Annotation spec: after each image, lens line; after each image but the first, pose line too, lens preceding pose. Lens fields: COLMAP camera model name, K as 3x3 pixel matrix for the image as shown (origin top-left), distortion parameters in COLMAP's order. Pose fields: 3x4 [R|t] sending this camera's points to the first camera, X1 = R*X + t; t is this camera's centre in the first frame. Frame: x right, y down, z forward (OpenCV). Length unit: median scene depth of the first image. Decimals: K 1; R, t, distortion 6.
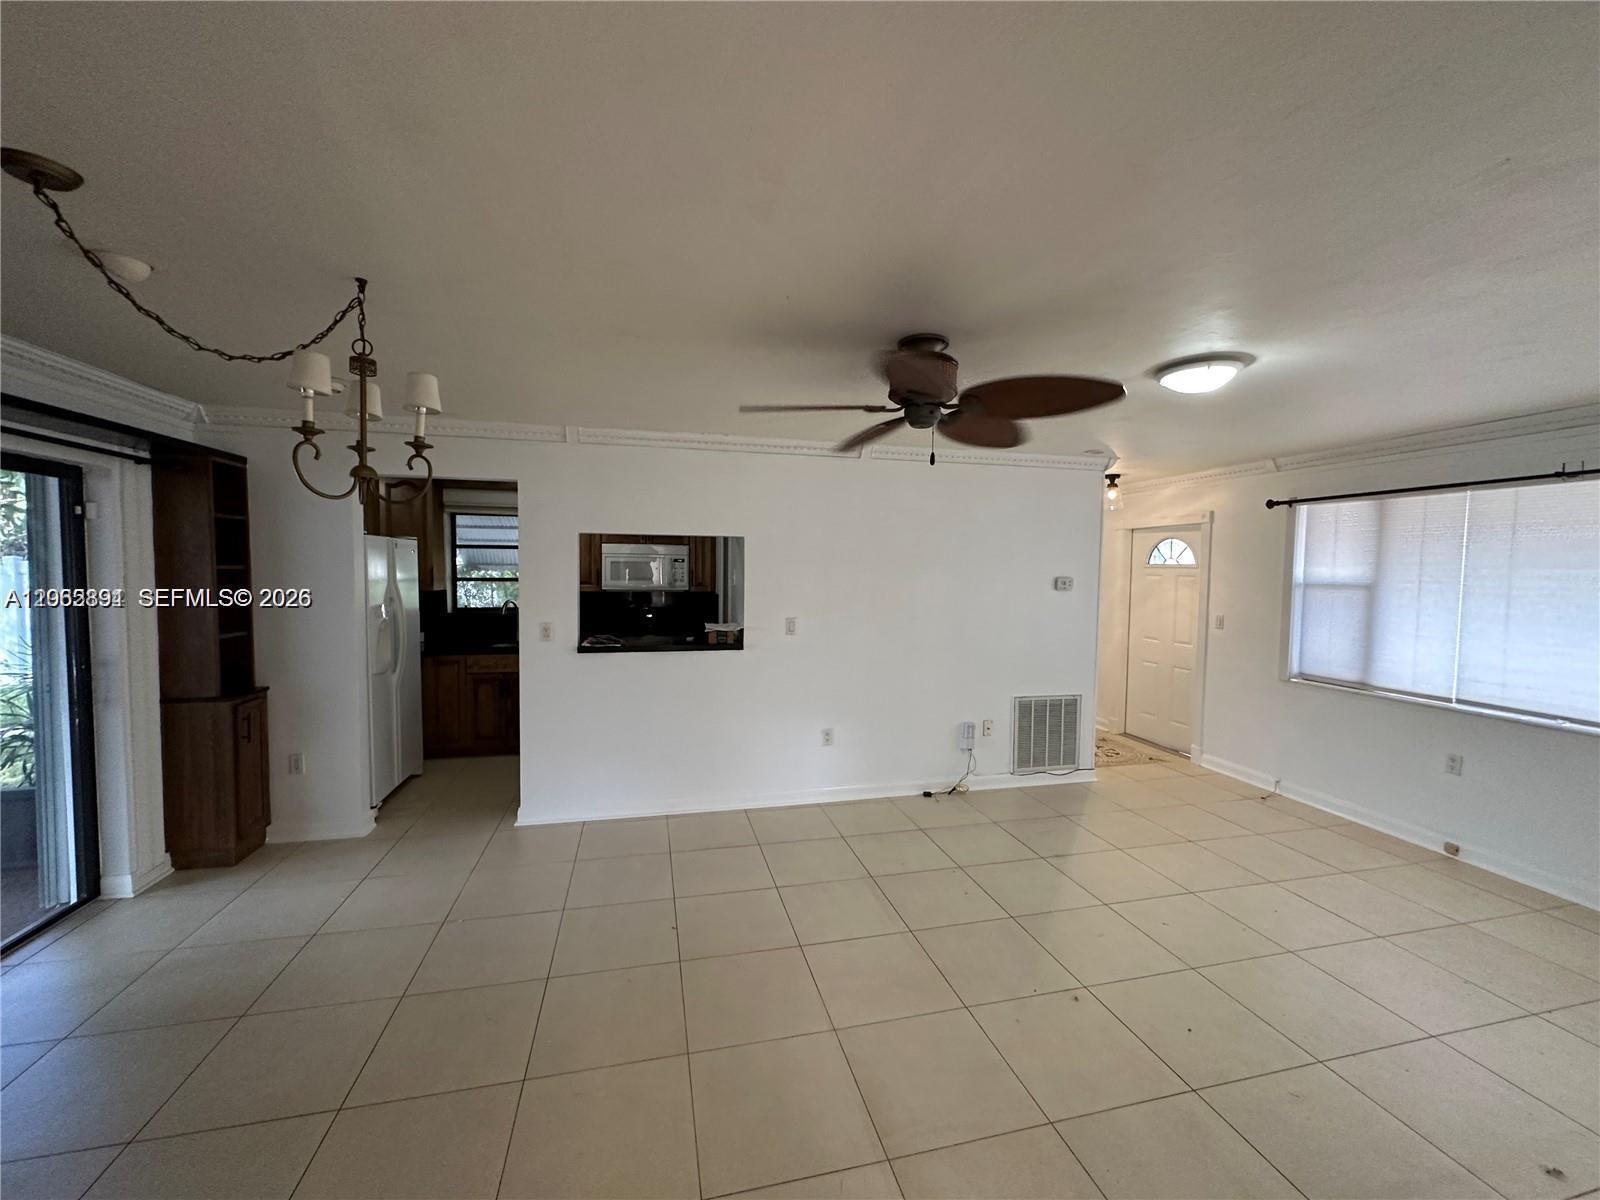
lens RADIAL K [[640.1, 0, 797.5], [0, 640.1, 598.8], [0, 0, 1]] dist [-0.001739, 0.000606]
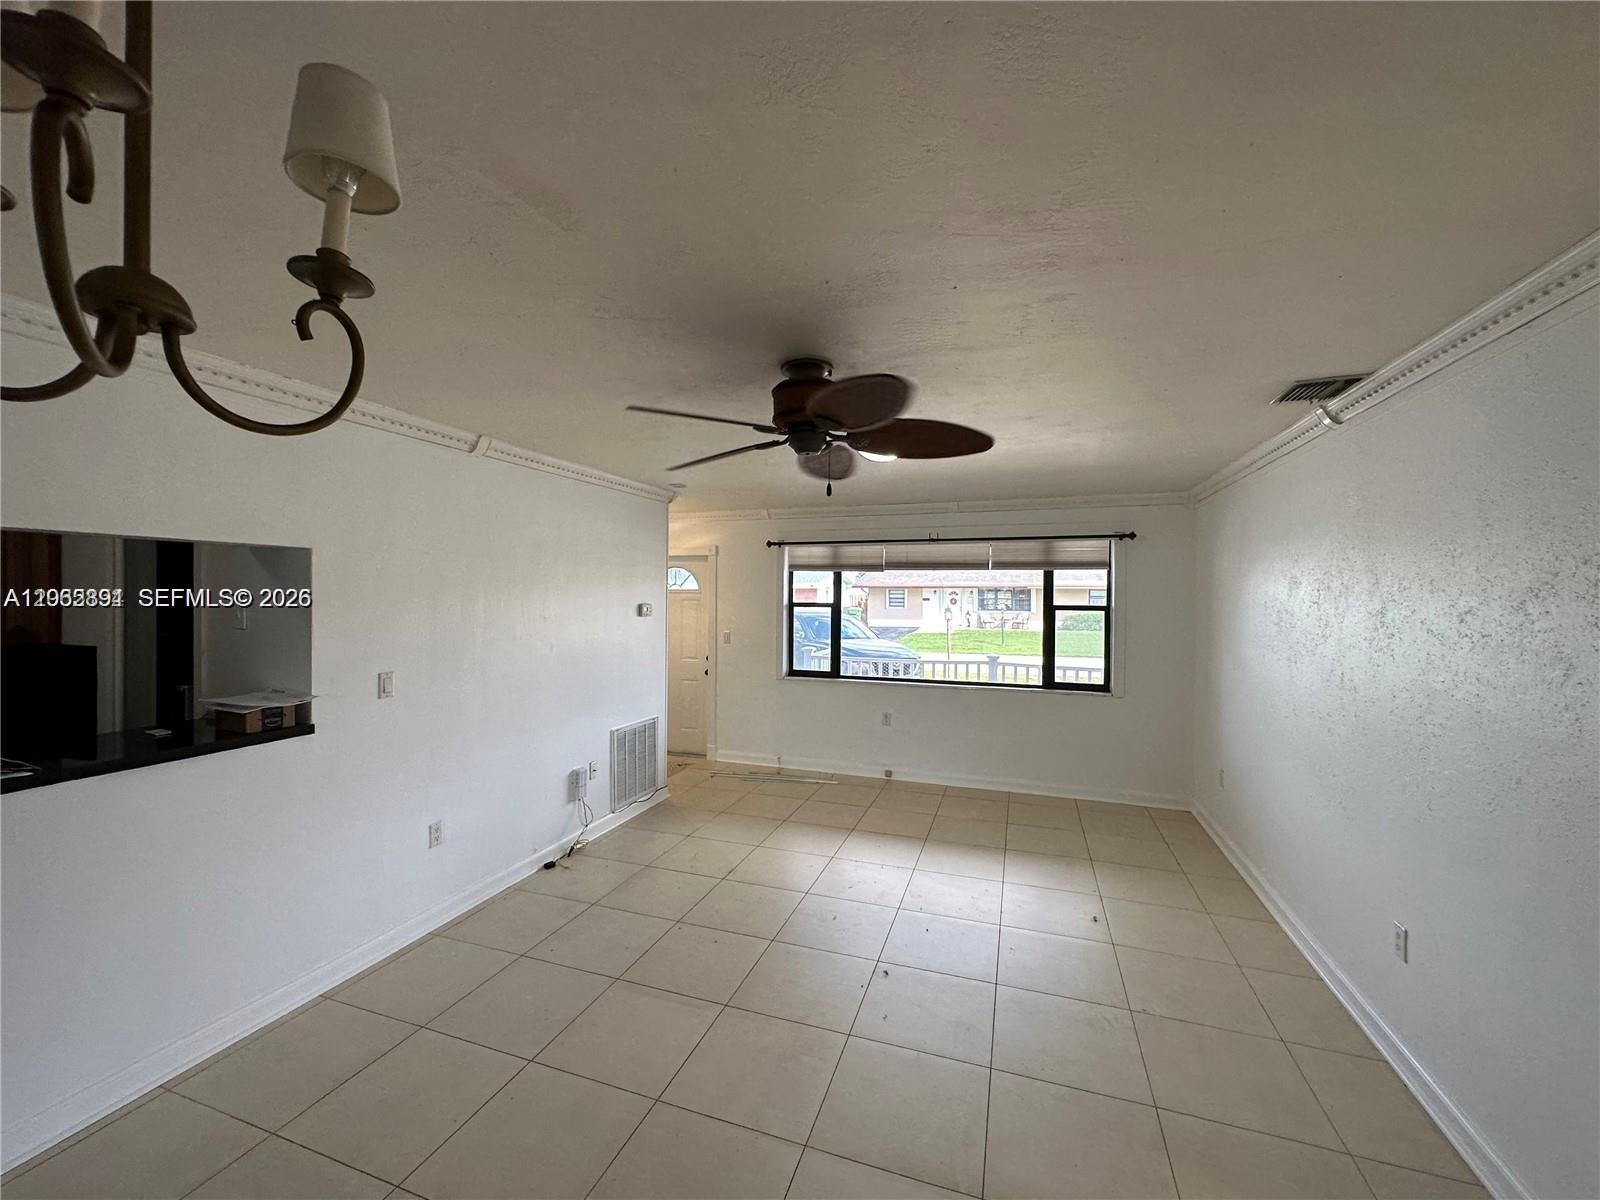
lens RADIAL K [[640.1, 0, 799.3], [0, 640.1, 601.0], [0, 0, 1]] dist [-0.001739, 0.000606]
pose [[0.540083, -0.015592, 0.841468, -0.318338], [0.039570, 0.999193, -0.006883, -0.021920], [-0.840681, 0.037014, 0.540264, 0.256861]]
